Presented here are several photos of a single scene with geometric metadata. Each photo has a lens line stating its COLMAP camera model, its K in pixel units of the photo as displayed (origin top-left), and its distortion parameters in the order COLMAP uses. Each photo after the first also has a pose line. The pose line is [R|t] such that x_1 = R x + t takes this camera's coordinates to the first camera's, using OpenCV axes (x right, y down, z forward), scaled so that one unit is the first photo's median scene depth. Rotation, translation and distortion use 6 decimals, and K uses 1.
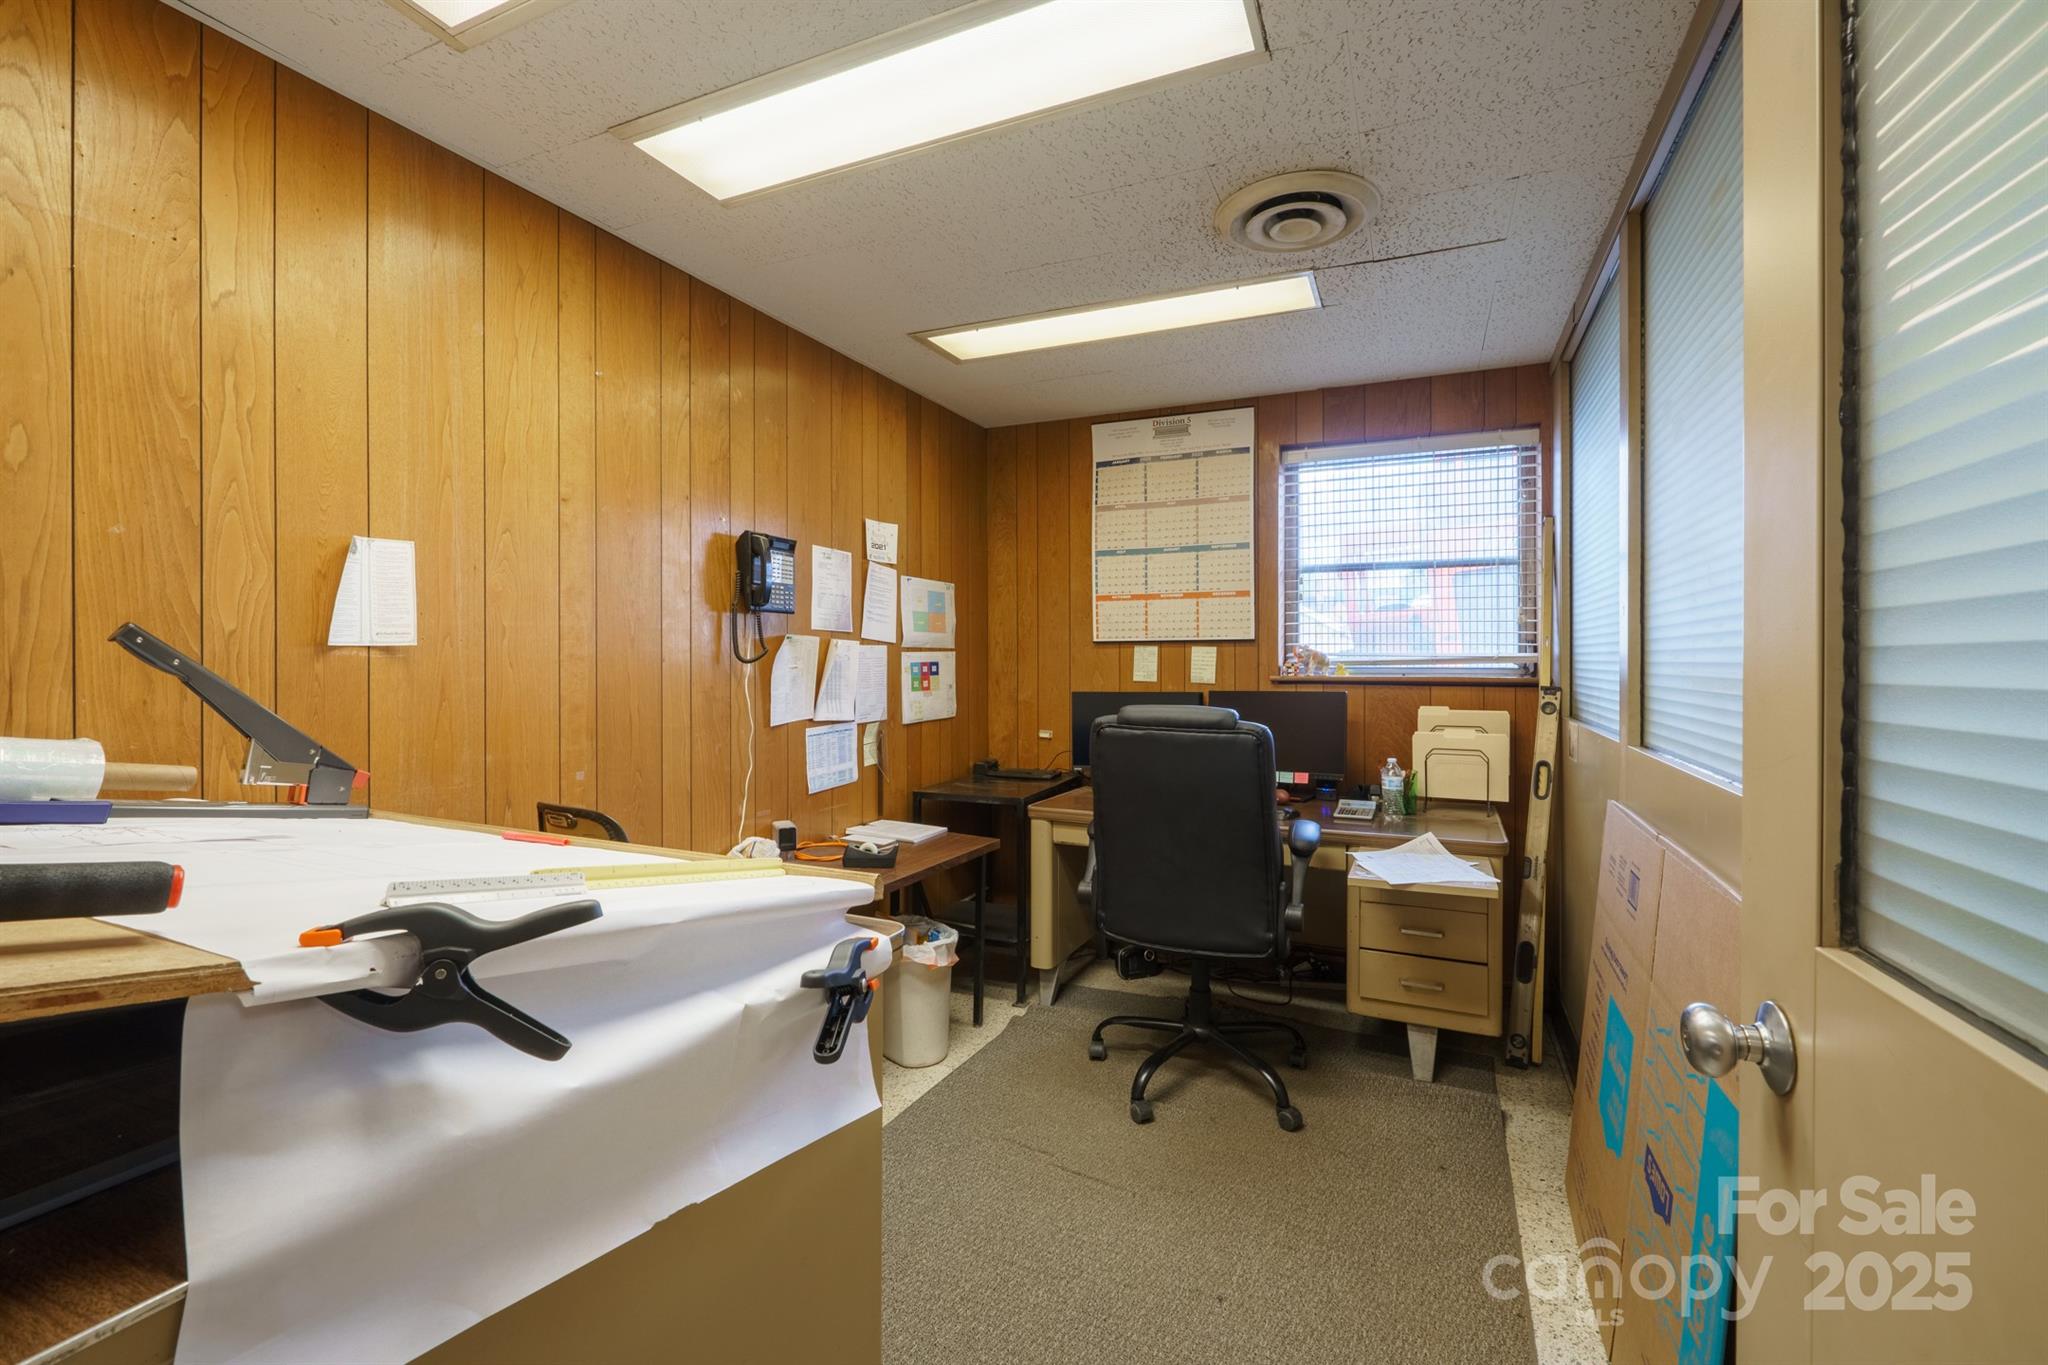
lens RADIAL K [[881.7, 0, 1024.0], [0, 881.7, 682.5], [0, 0, 1]] dist [-0.026218, 0.000352]
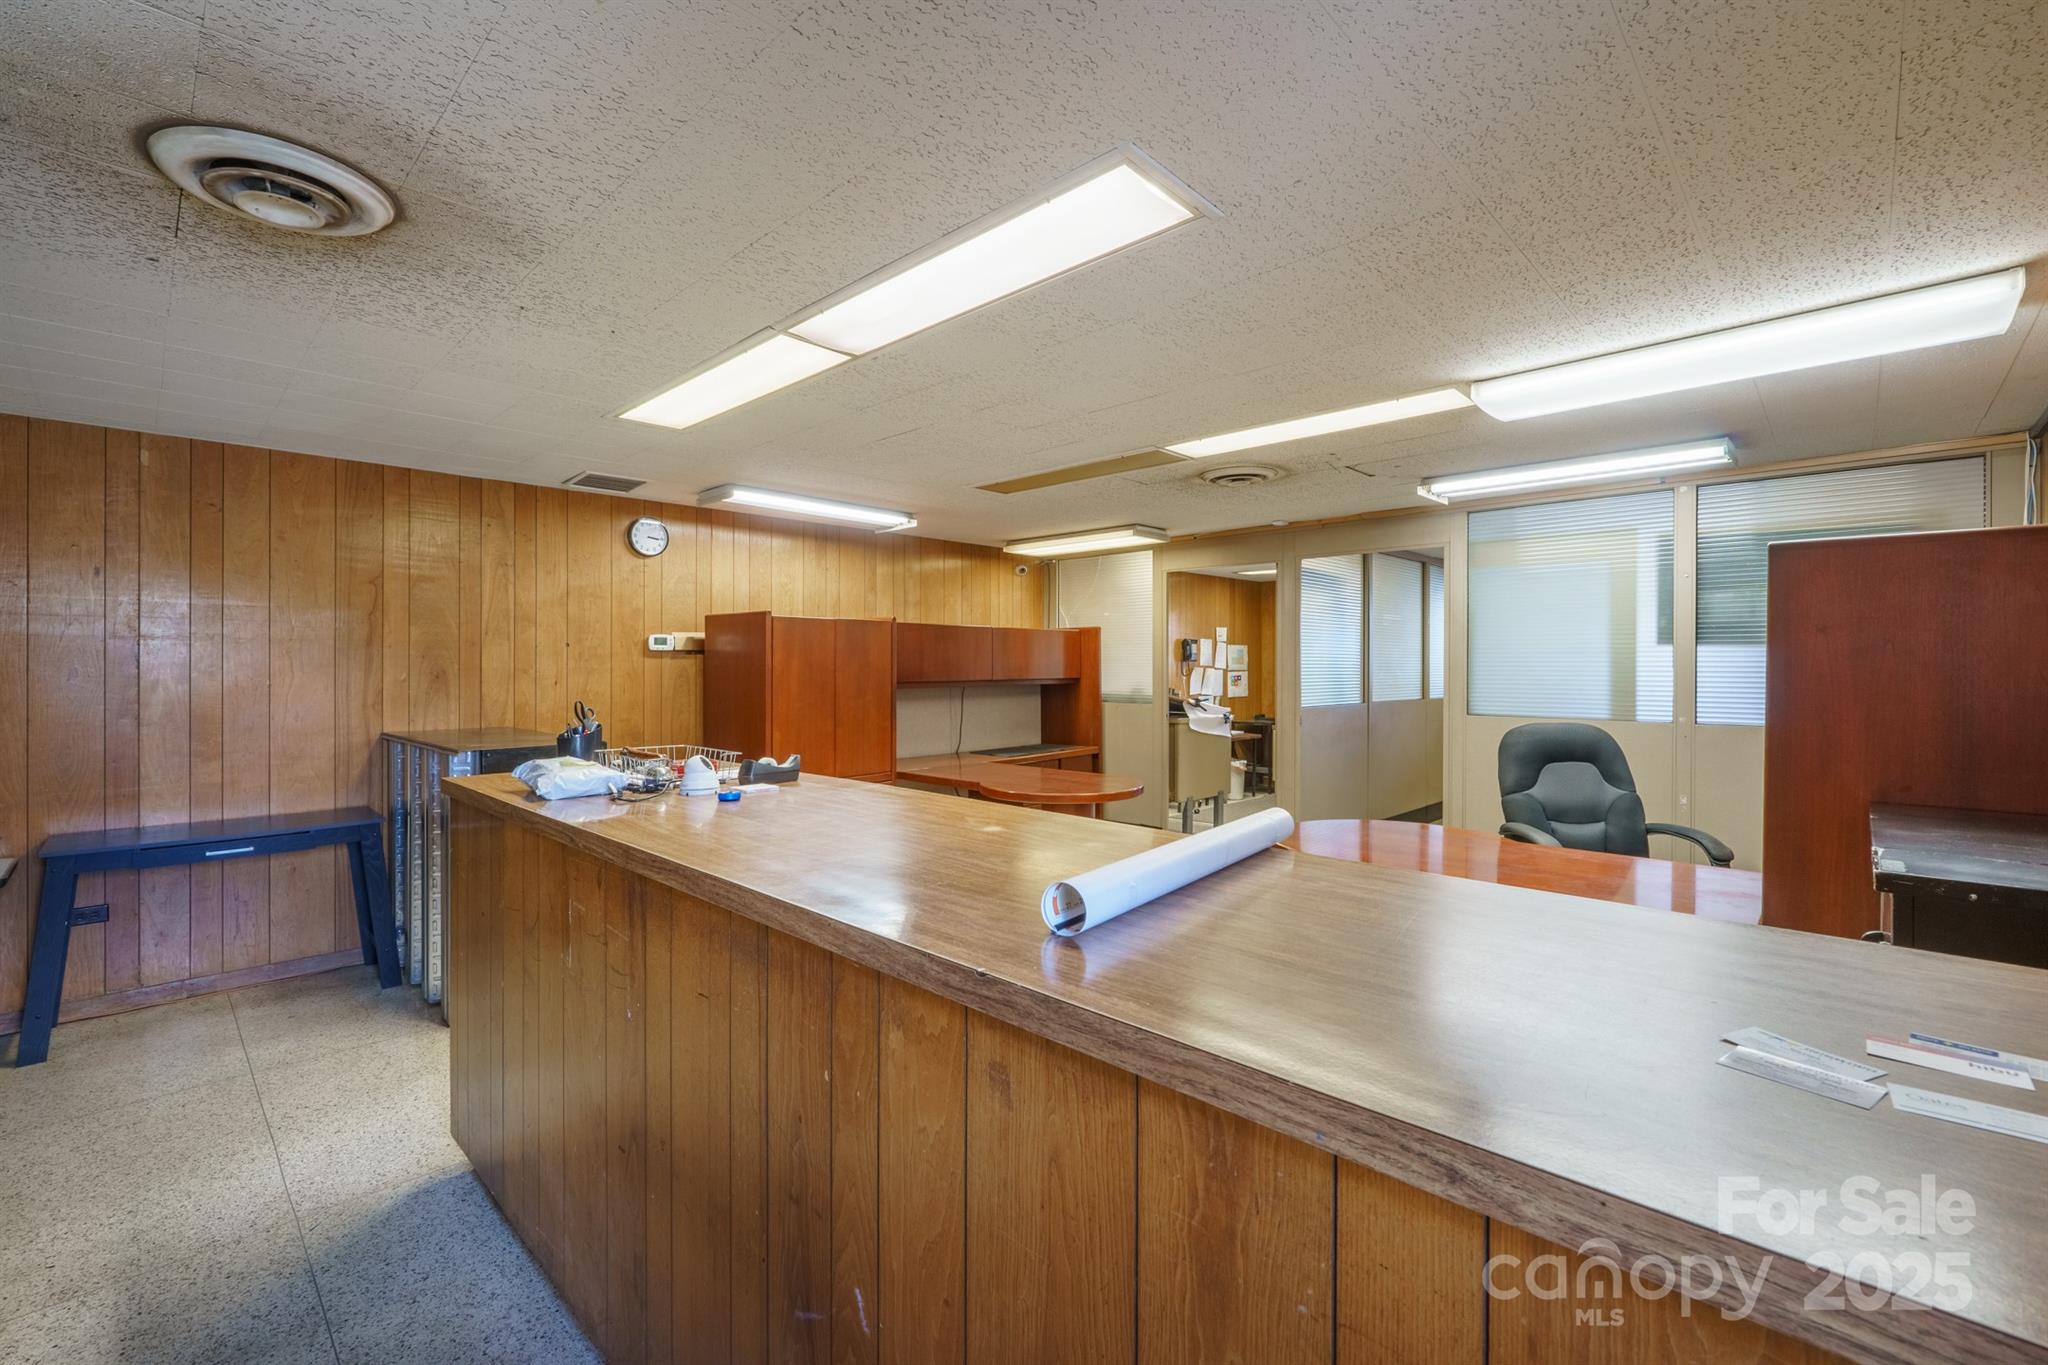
lens RADIAL K [[881.7, 0, 1024.0], [0, 881.7, 682.5], [0, 0, 1]] dist [-0.026218, 0.000352]
pose [[0.944093, 0.003228, -0.329664, 0.185360], [-0.006717, 0.999933, -0.009447, 0.031717], [0.329611, 0.011133, 0.944051, -1.991109]]
